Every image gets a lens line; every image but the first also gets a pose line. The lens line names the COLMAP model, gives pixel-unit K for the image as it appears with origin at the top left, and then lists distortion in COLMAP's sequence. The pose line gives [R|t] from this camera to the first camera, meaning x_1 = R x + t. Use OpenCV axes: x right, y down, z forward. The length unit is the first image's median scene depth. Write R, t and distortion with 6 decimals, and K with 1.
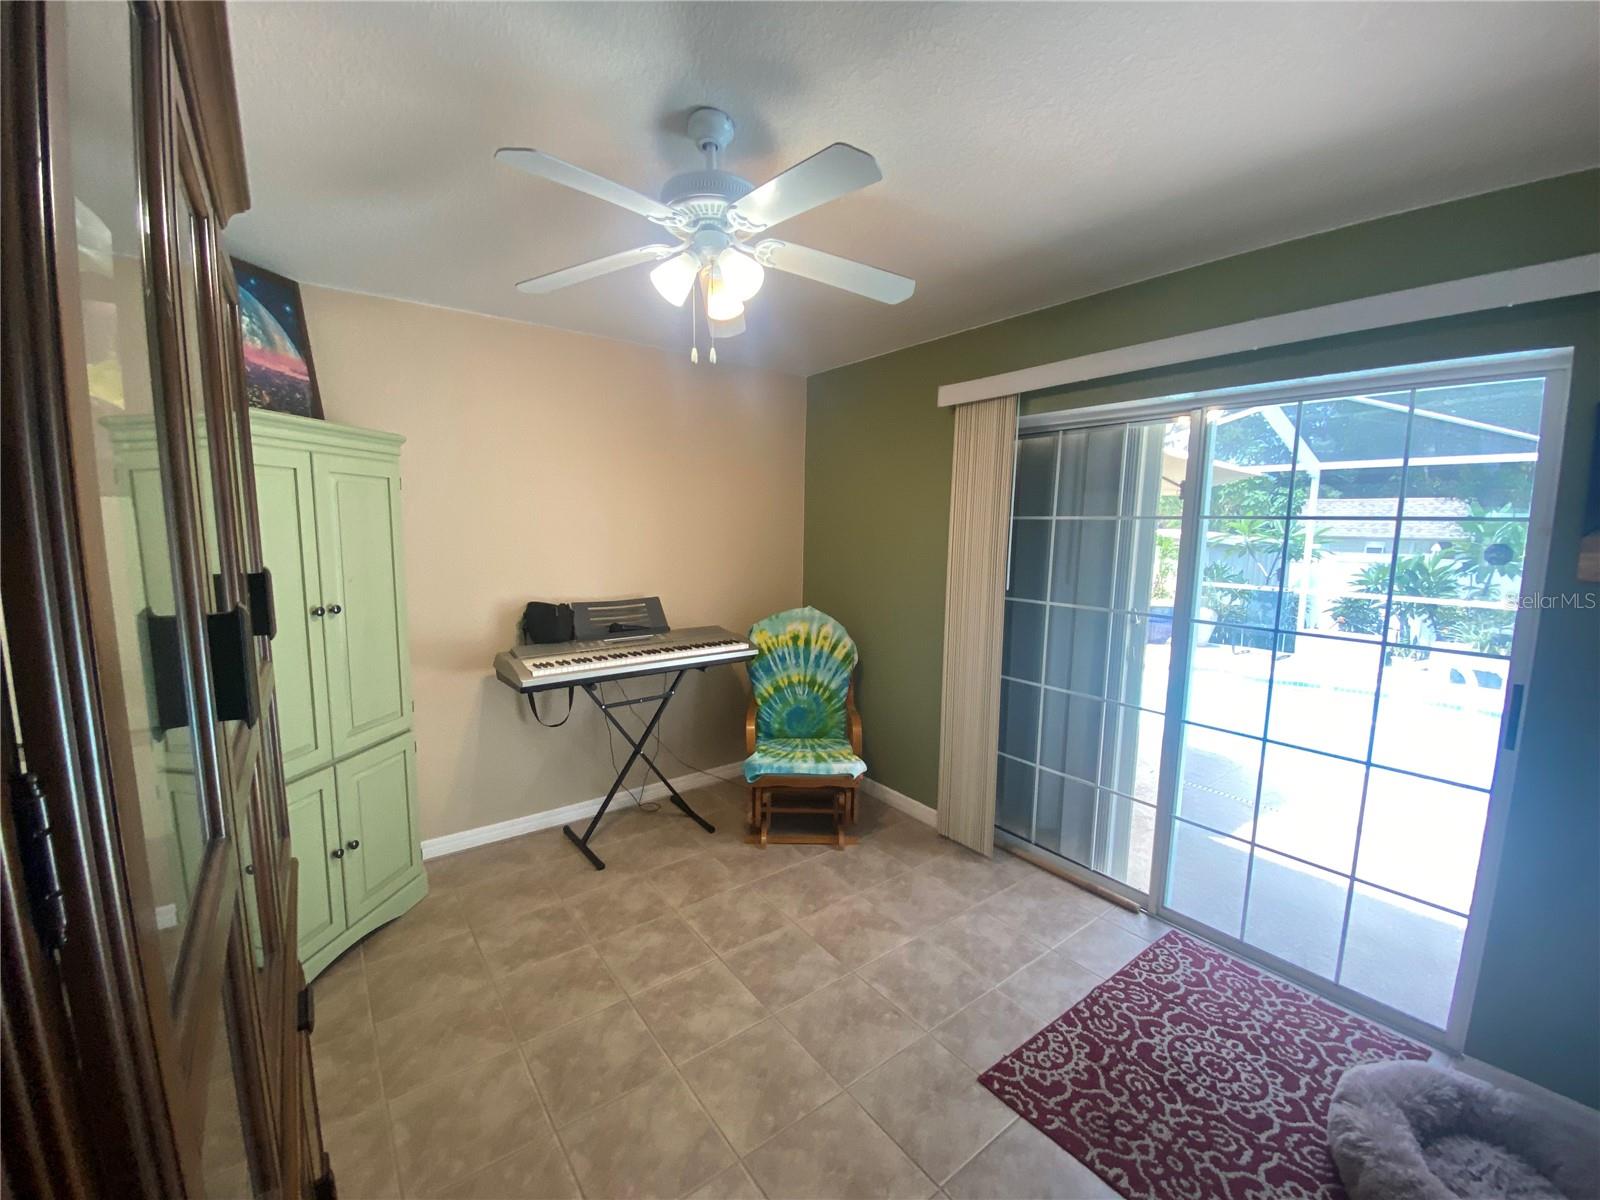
lens RADIAL K [[664.0, 0, 794.6], [0, 664.0, 573.2], [0, 0, 1]] dist [0.067308, -0.033681]
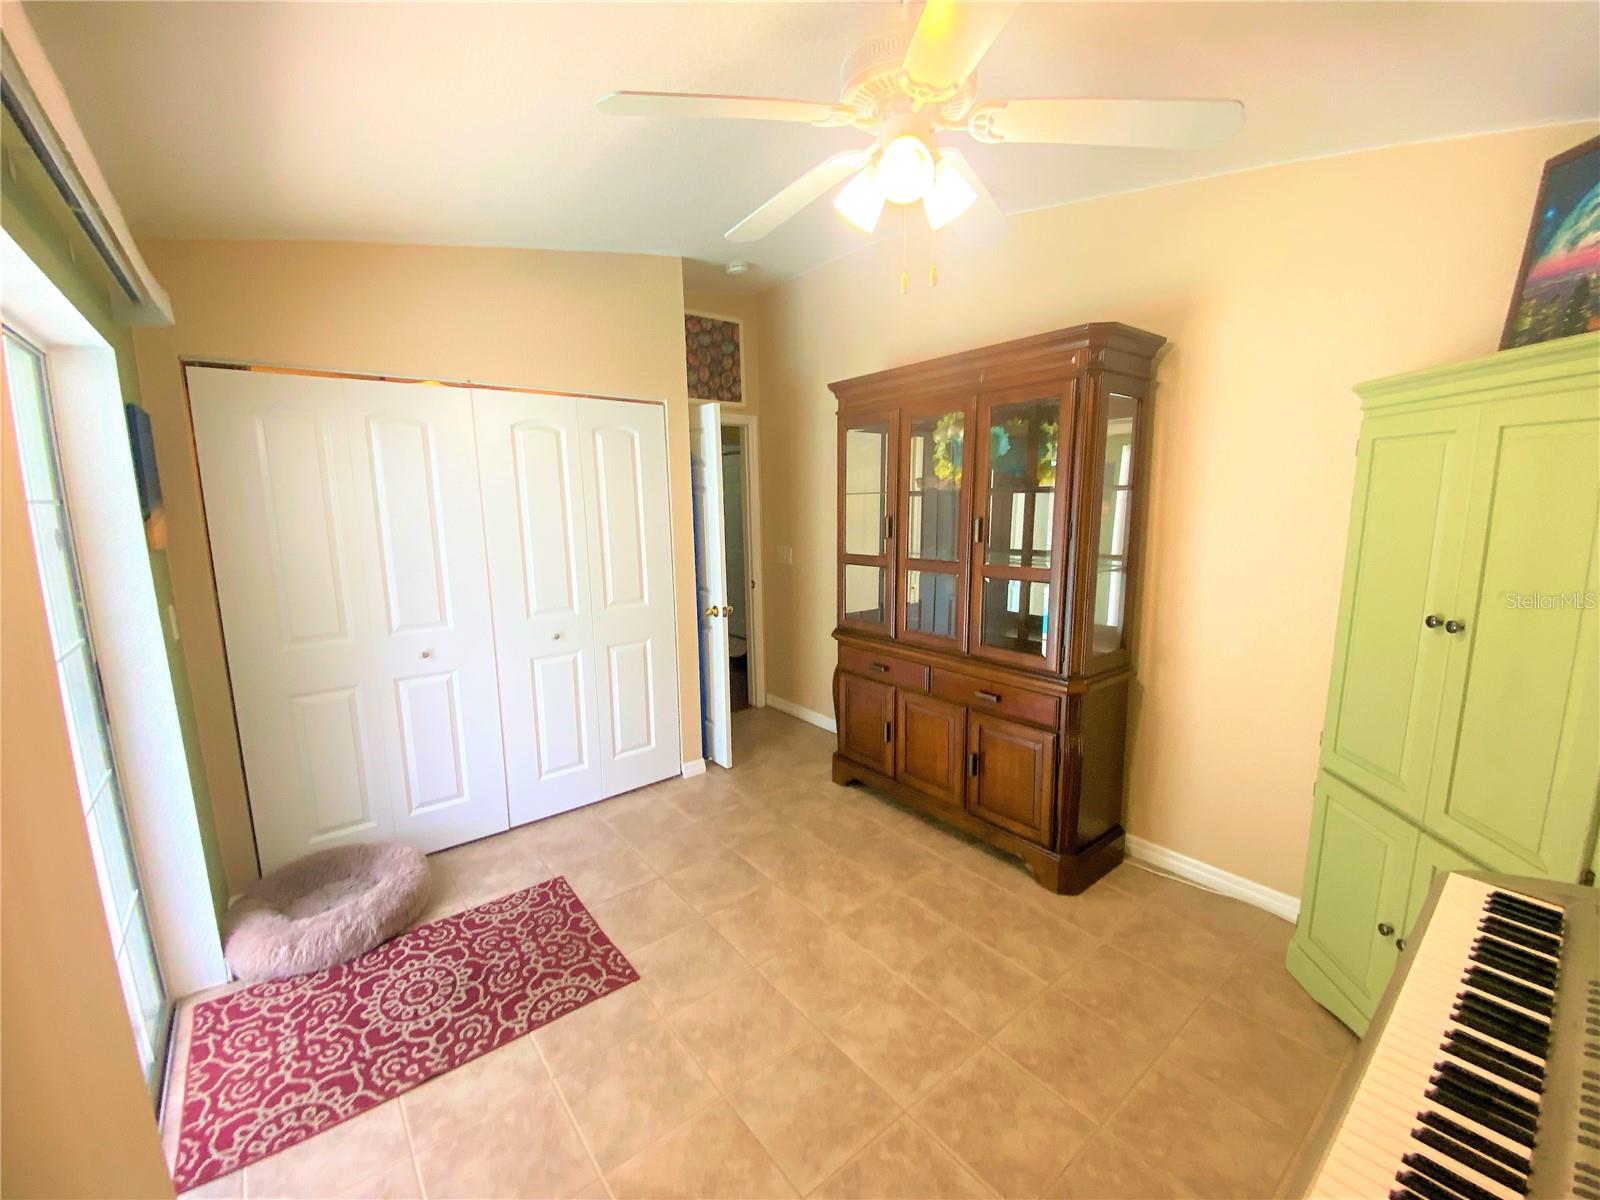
lens RADIAL K [[650.9, 0, 793.8], [0, 650.9, 597.3], [0, 0, 1]] dist [0.072876, -0.048781]
pose [[-0.999641, 0.006201, -0.026054, 0.017049], [0.000209, 0.974606, 0.223925, -0.094064], [0.026781, 0.223839, -0.974258, 1.194849]]
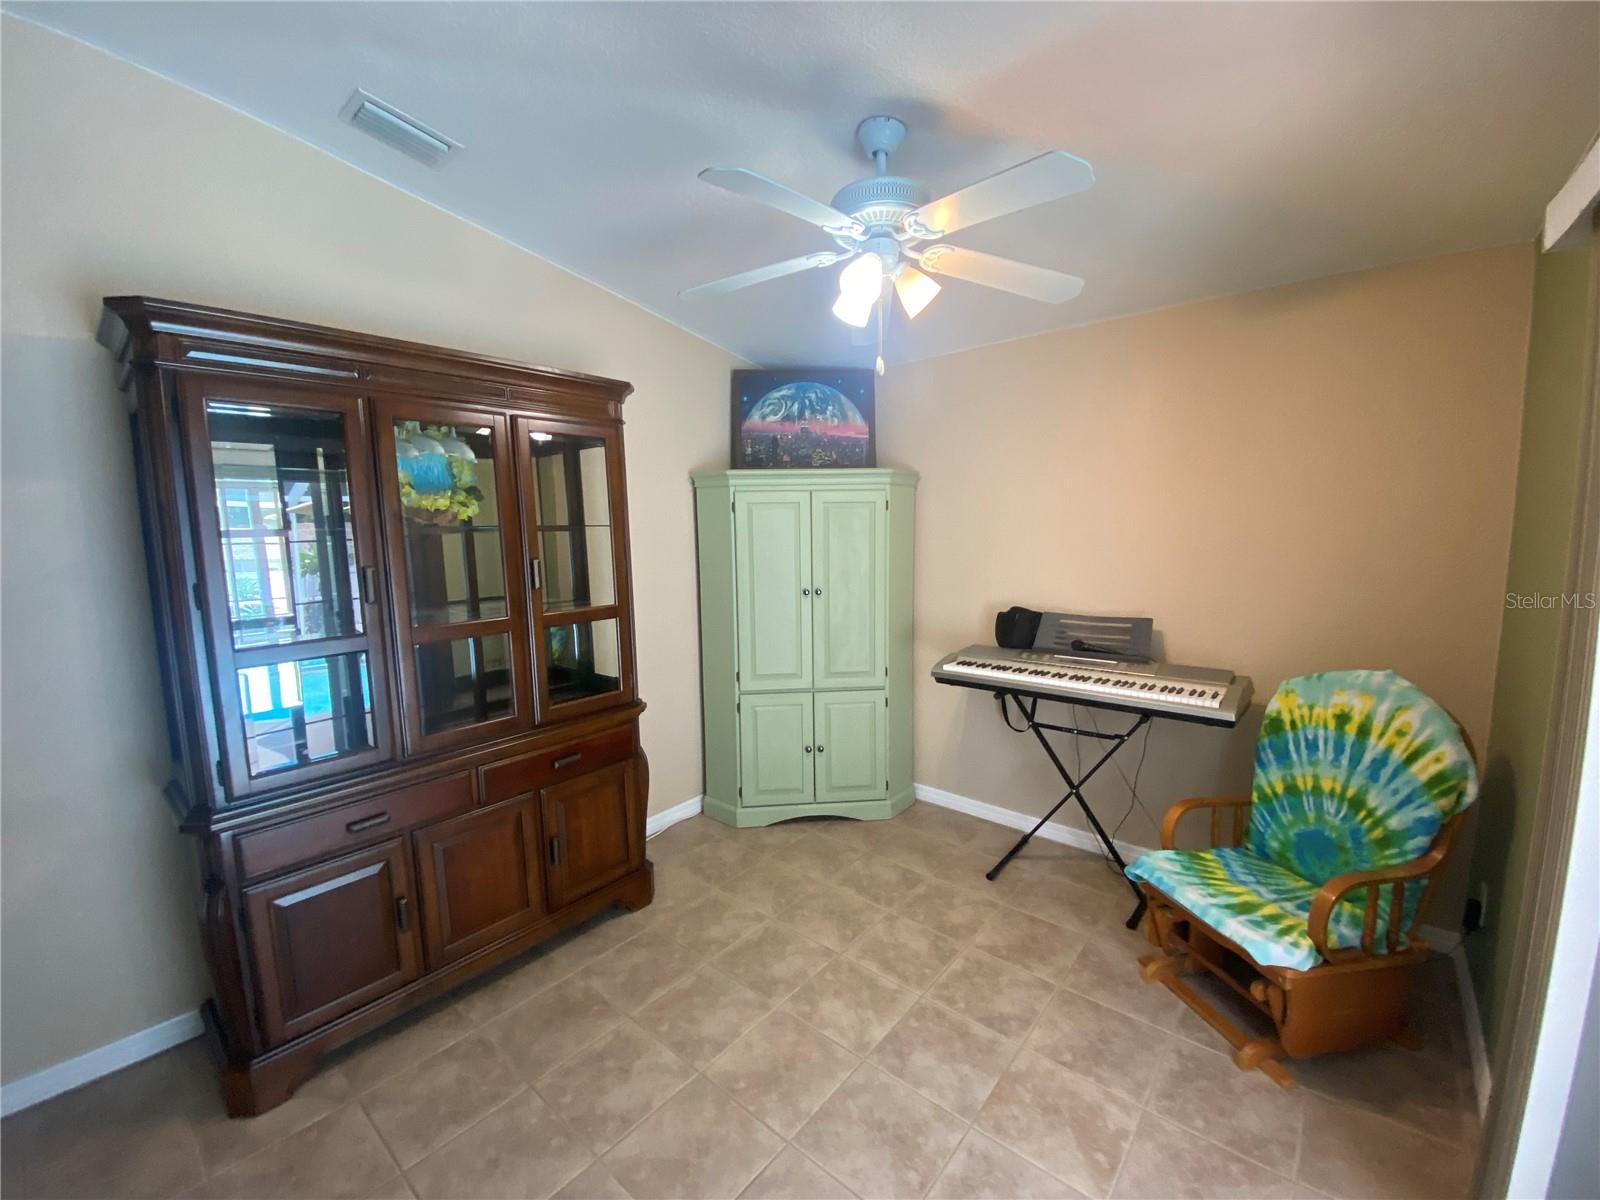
lens RADIAL K [[664.0, 0, 794.6], [0, 664.0, 573.2], [0, 0, 1]] dist [0.067308, -0.033681]
pose [[0.215617, 0.053655, -0.975003, 0.561183], [-0.053628, 0.997633, 0.043041, -0.035677], [0.975004, 0.043007, 0.217984, 0.456497]]
